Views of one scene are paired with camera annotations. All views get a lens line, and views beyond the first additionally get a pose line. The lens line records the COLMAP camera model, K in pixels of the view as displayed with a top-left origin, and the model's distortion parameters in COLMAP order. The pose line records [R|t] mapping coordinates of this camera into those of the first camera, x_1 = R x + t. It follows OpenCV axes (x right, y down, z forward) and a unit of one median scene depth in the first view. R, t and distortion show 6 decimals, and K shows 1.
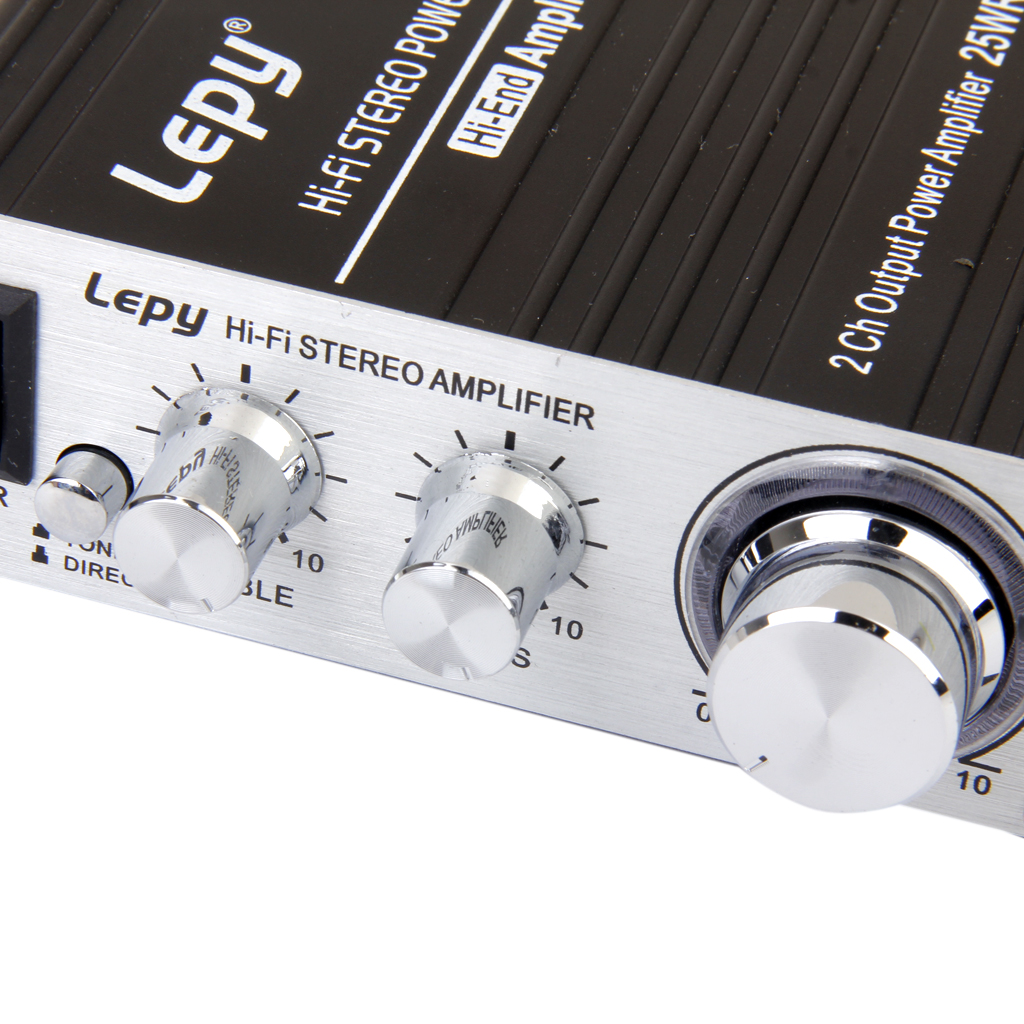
lens RADIAL K [[4779.6, 0, 510.6], [0, 4779.6, 515.0], [0, 0, 1]] dist [0.220076, 0.000000]
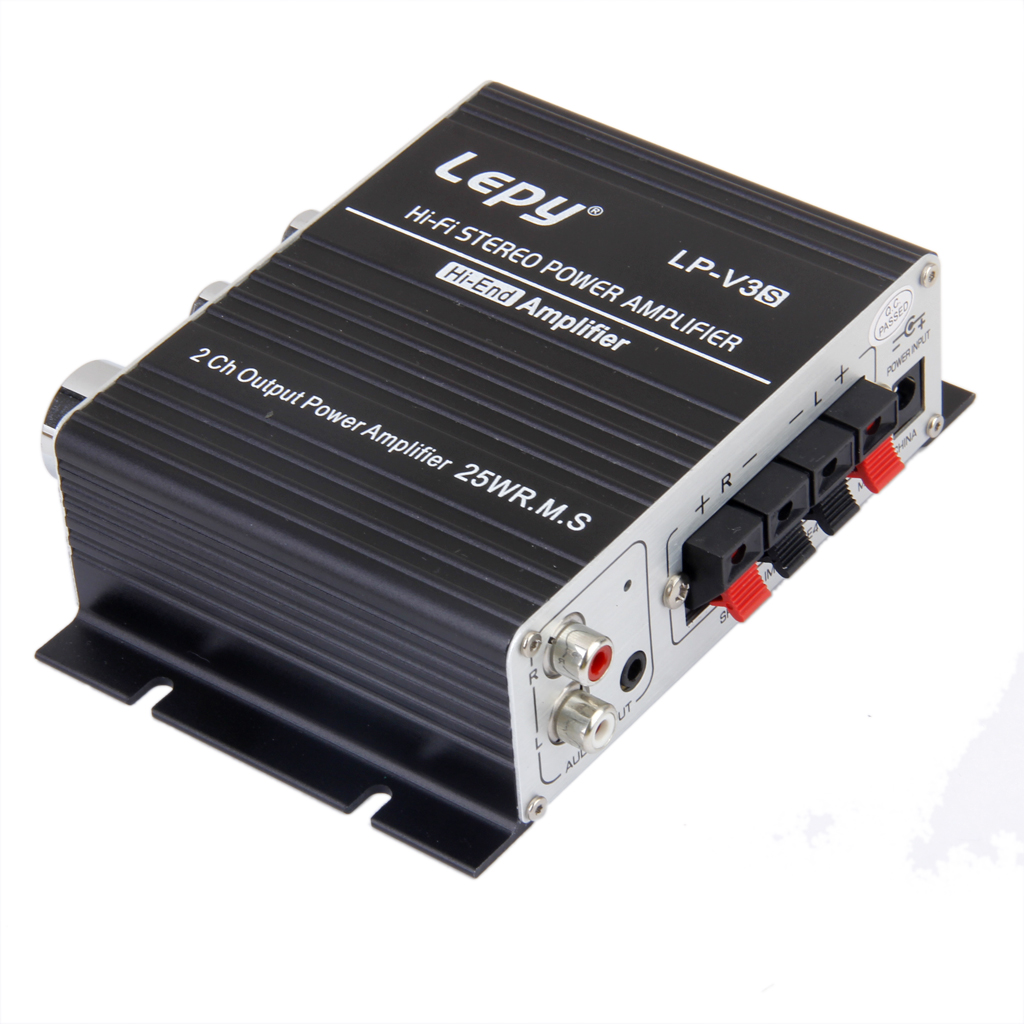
lens RADIAL K [[4409.5, 0, 520.4], [0, 4409.5, 513.6], [0, 0, 1]] dist [0.446397, 0.000000]
pose [[-0.357329, 0.552720, -0.752872, 1.325601], [-0.536274, 0.538550, 0.649903, -1.156979], [0.764674, 0.635975, 0.103970, 0.920205]]
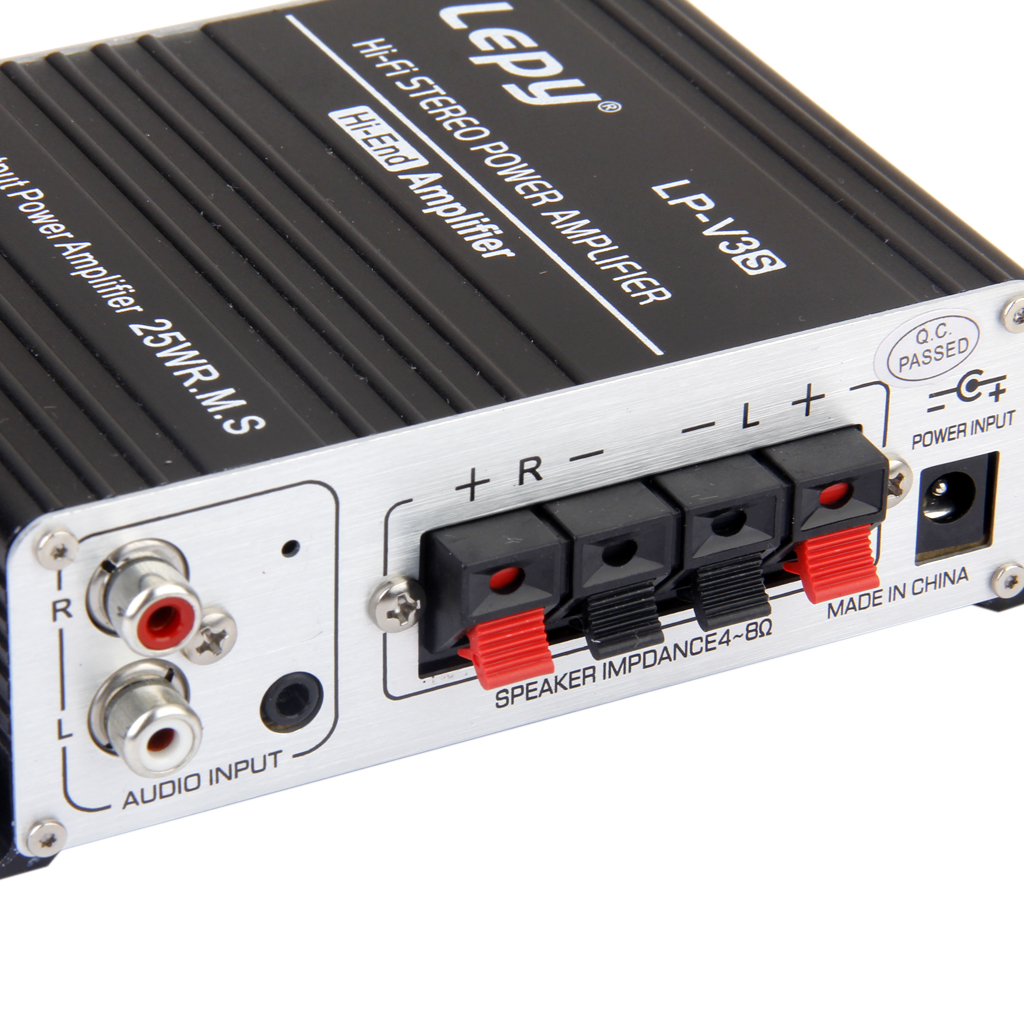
lens RADIAL K [[5138.8, 0, 507.8], [0, 5138.8, 511.2], [0, 0, 1]] dist [0.392961, 0.000000]
pose [[-0.711049, 0.270595, -0.648990, 0.849912], [-0.486239, 0.477496, 0.731826, -1.017207], [0.507919, 0.835928, -0.207949, 1.398079]]
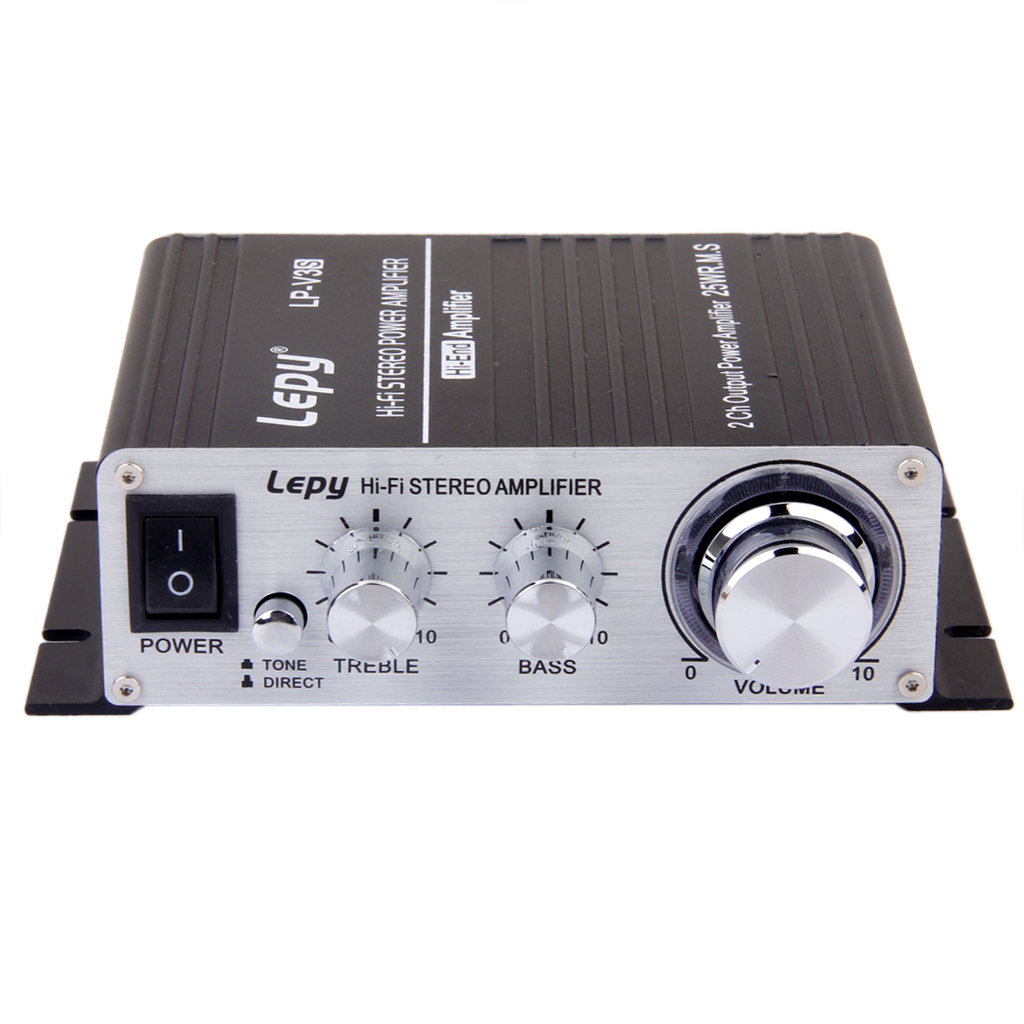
lens RADIAL K [[3936.6, 0, 513.5], [0, 3936.6, 503.1], [0, 0, 1]] dist [0.335674, 0.000000]
pose [[0.950794, -0.191240, 0.243759, -0.326046], [0.241952, 0.949739, -0.198633, 0.234960], [-0.193521, 0.247837, 0.949277, -0.253401]]
